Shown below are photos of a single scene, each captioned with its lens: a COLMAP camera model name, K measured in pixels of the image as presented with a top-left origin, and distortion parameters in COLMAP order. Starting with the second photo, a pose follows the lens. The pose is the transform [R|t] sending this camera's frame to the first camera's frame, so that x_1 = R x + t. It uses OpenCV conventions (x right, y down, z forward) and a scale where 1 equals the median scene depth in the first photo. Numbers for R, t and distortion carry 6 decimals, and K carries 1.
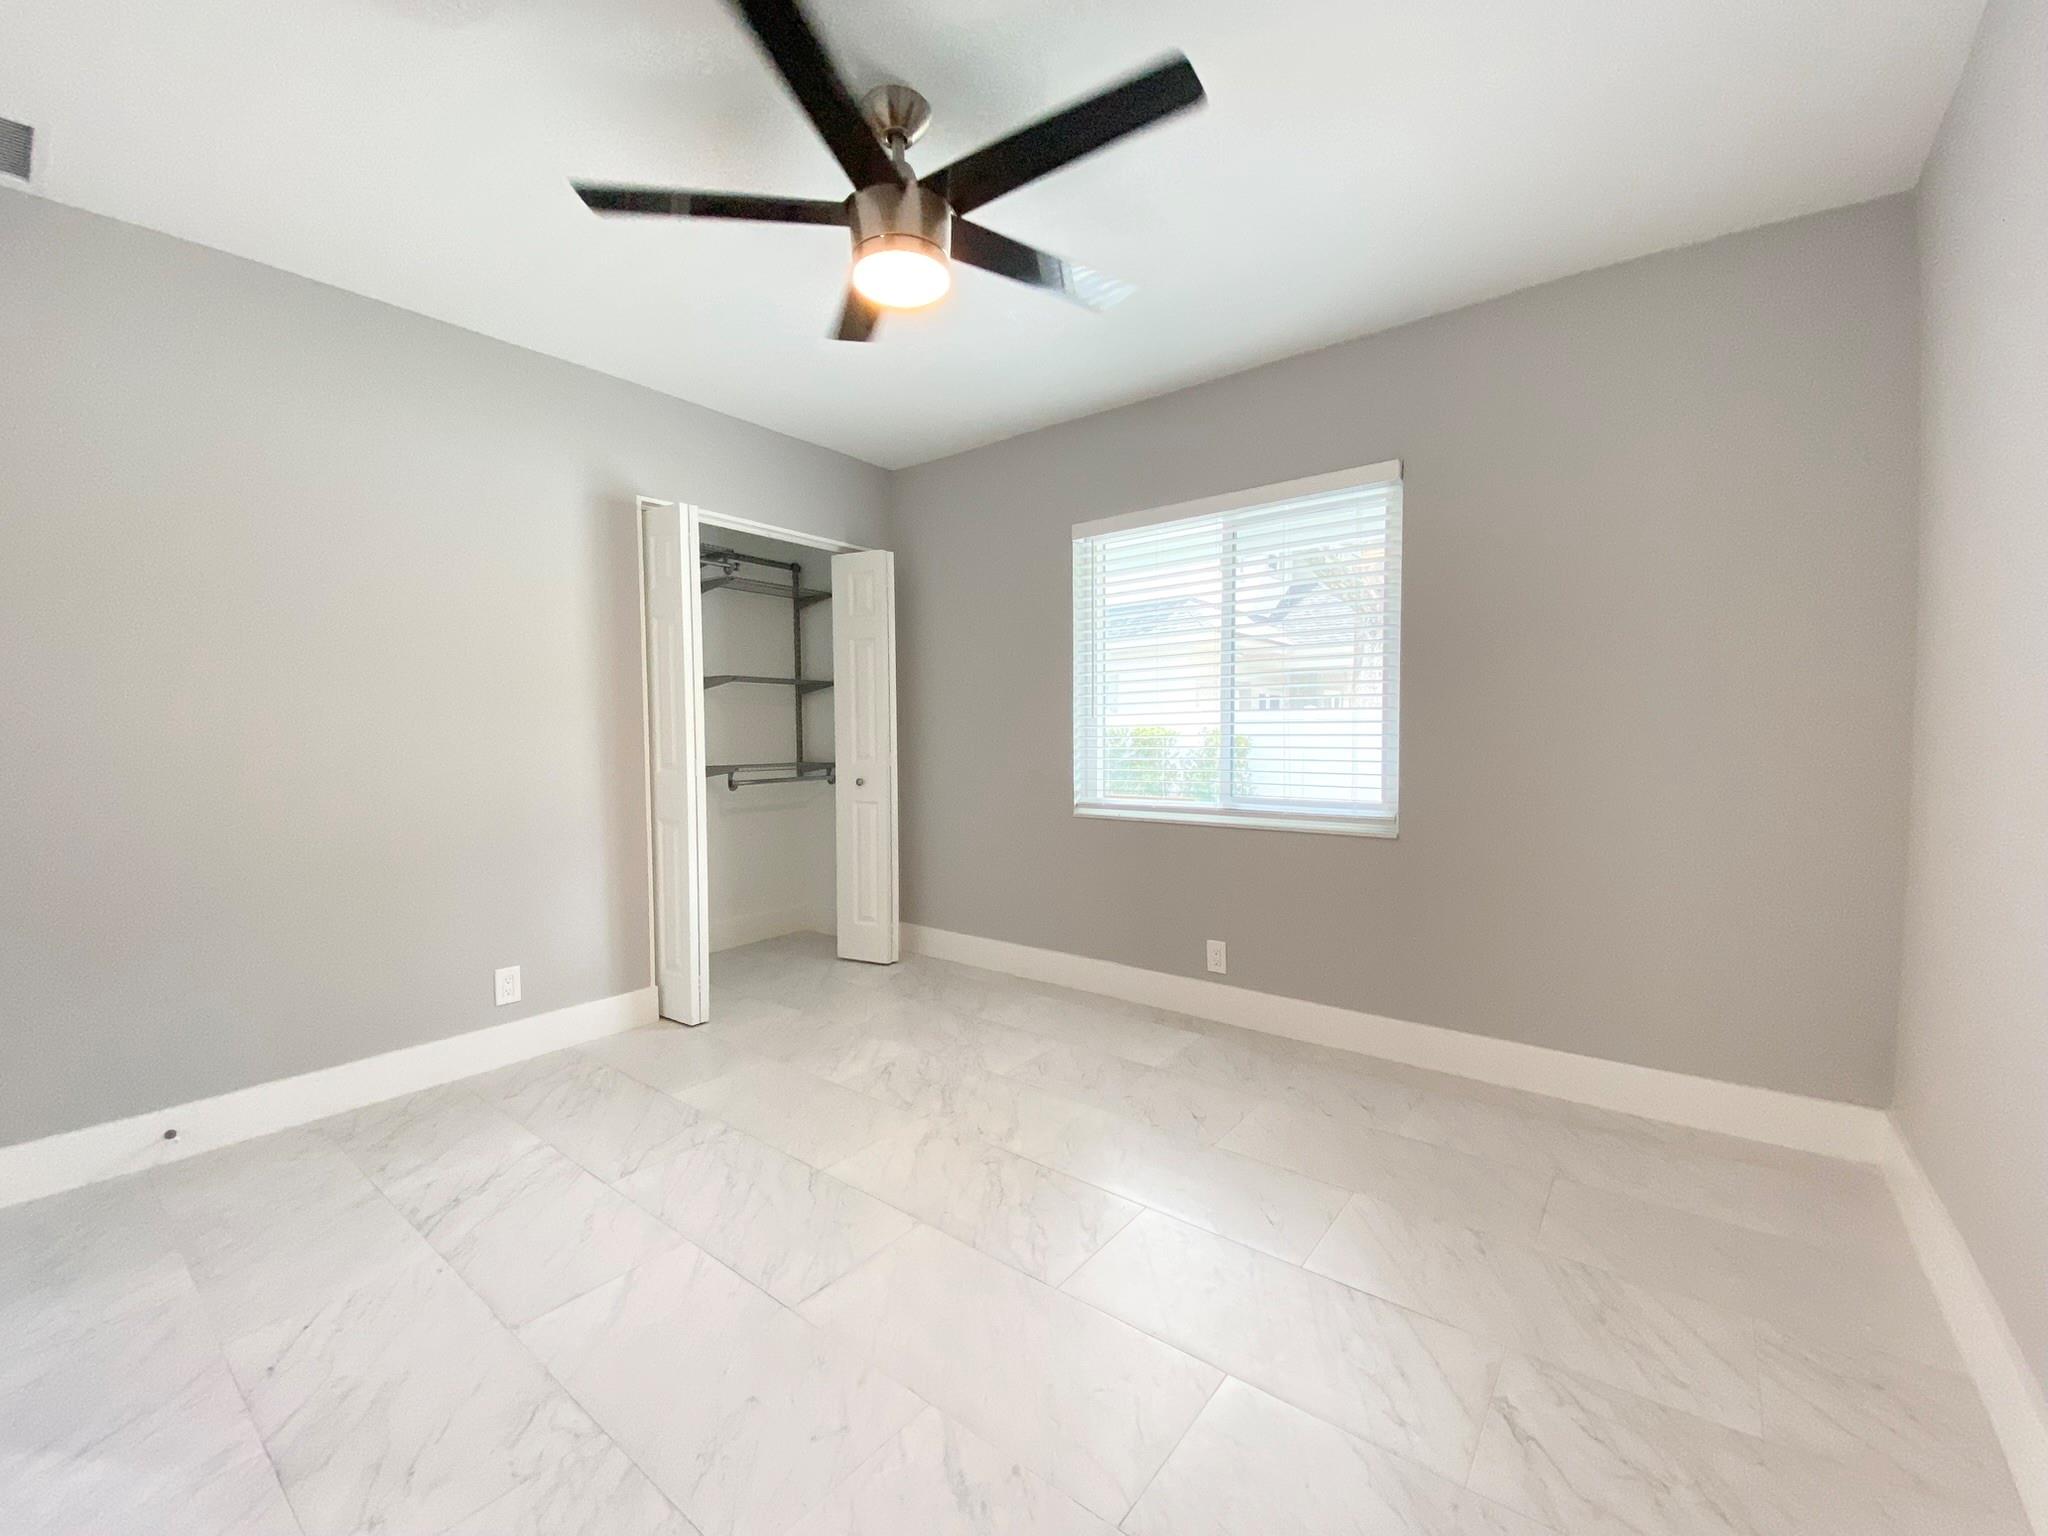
lens RADIAL K [[835.5, 0, 1018.6], [0, 835.5, 770.5], [0, 0, 1]] dist [-0.000361, -0.007131]
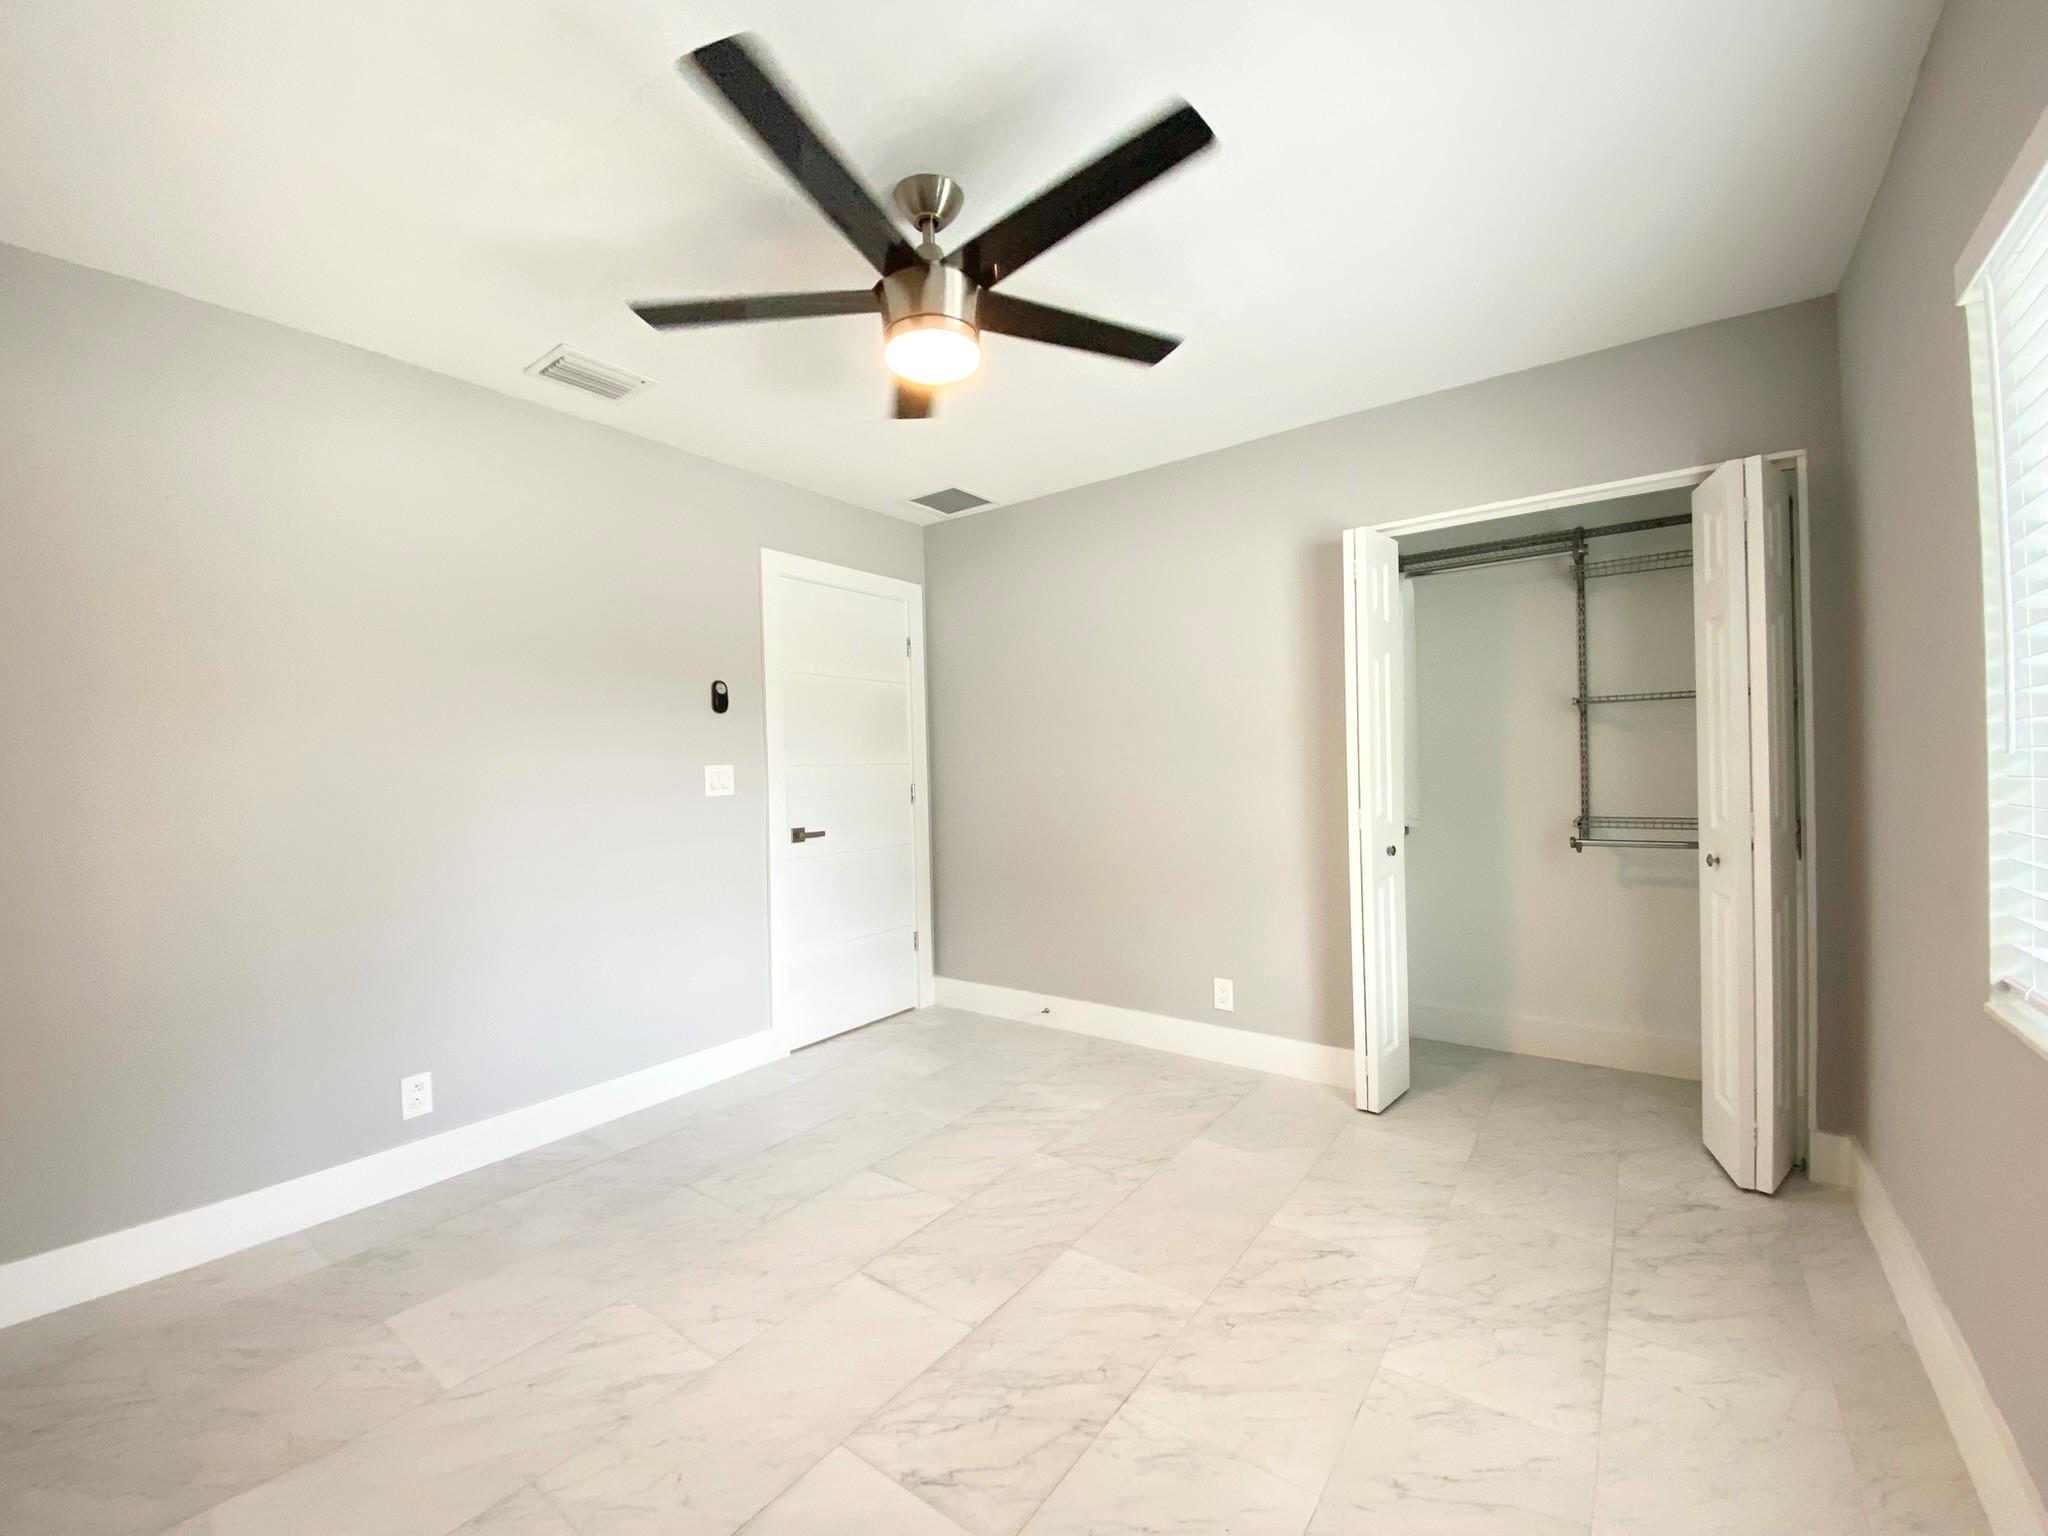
lens RADIAL K [[835.5, 0, 1008.6], [0, 835.5, 757.1], [0, 0, 1]] dist [-0.000361, -0.007131]
pose [[0.024276, 0.001848, -0.999704, 0.581861], [-0.027904, 0.999610, 0.001170, -0.069949], [0.999316, 0.027867, 0.024318, 0.713414]]
